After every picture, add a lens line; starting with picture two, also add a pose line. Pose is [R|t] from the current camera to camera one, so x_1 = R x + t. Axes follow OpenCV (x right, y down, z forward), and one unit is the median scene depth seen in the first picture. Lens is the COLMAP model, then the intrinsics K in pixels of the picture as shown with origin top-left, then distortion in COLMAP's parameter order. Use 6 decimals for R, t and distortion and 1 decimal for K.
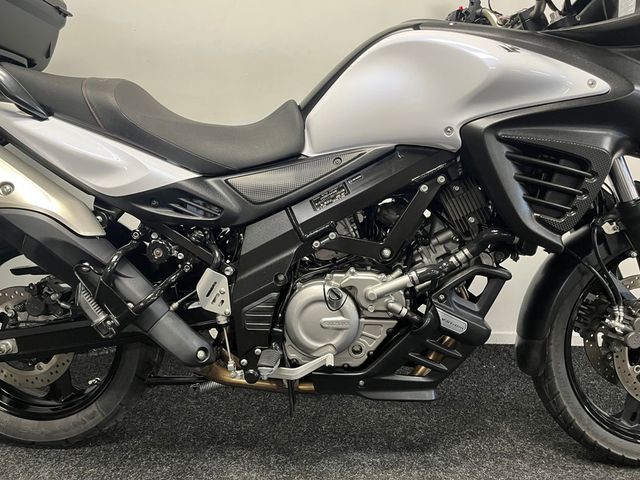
lens RADIAL K [[485.3, 0, 315.3], [0, 485.3, 238.5], [0, 0, 1]] dist [0.072172, -0.100745]
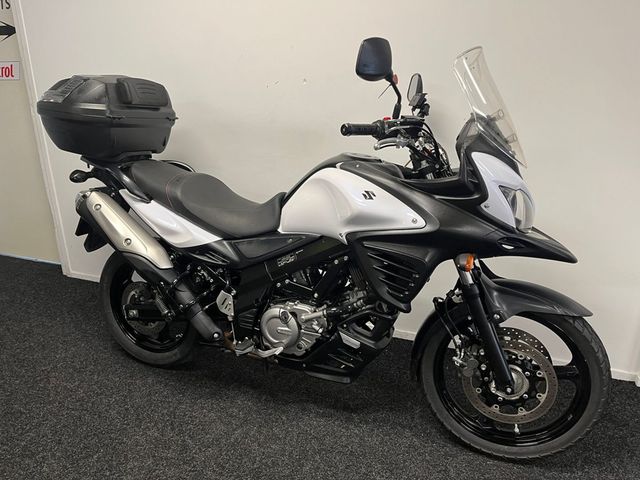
lens RADIAL K [[485.3, 0, 318.9], [0, 485.3, 244.8], [0, 0, 1]] dist [0.072172, -0.100745]
pose [[0.942985, 0.105810, -0.315567, 0.663472], [-0.066471, 0.988892, 0.132945, -0.365781], [0.326129, -0.104389, 0.939544, -0.561802]]
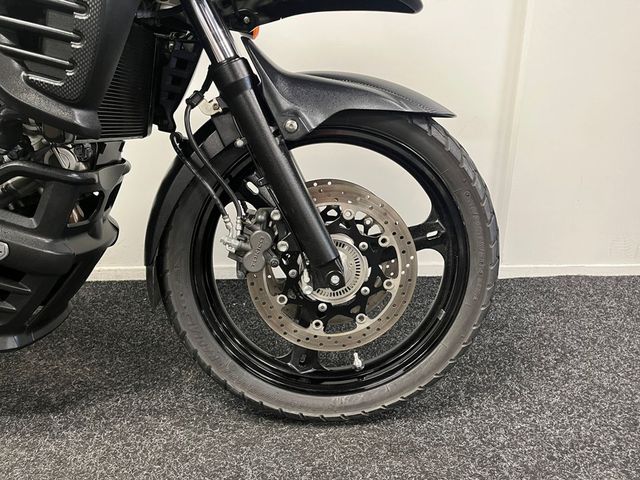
lens RADIAL K [[485.3, 0, 322.2], [0, 485.3, 236.1], [0, 0, 1]] dist [0.072172, -0.100745]
pose [[0.998892, -0.026139, 0.039136, 0.739088], [0.021934, 0.994306, 0.104284, 0.096323], [-0.041639, -0.103310, 0.993777, 0.271364]]
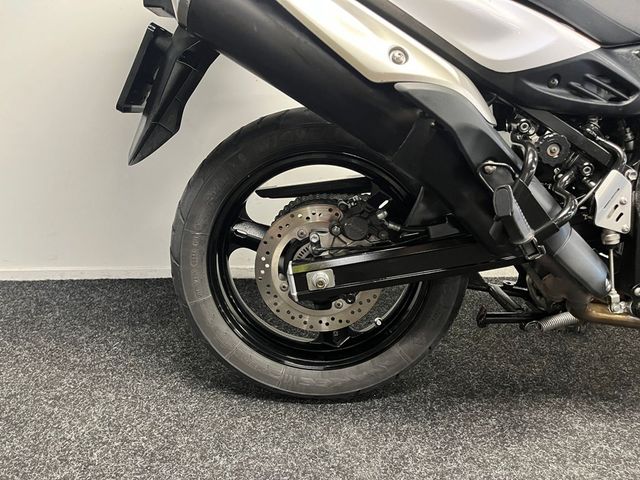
lens RADIAL K [[485.3, 0, 311.3], [0, 485.3, 240.1], [0, 0, 1]] dist [0.072172, -0.100745]
pose [[0.999052, -0.022213, 0.037437, -0.707557], [0.018362, 0.994796, 0.100221, 0.082777], [-0.039469, -0.099438, 0.994261, 0.242358]]
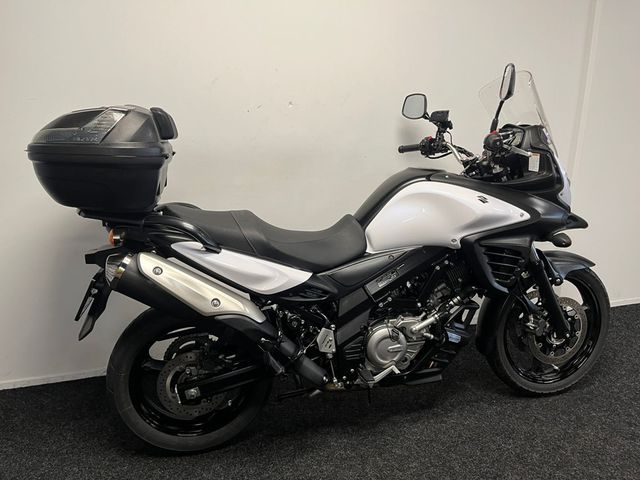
lens RADIAL K [[485.3, 0, 317.3], [0, 485.3, 241.9], [0, 0, 1]] dist [0.072172, -0.100745]
pose [[0.963191, -0.100237, 0.249433, -0.618293], [0.079138, 0.992493, 0.093247, -0.386202], [-0.256907, -0.070075, 0.963892, -0.586015]]
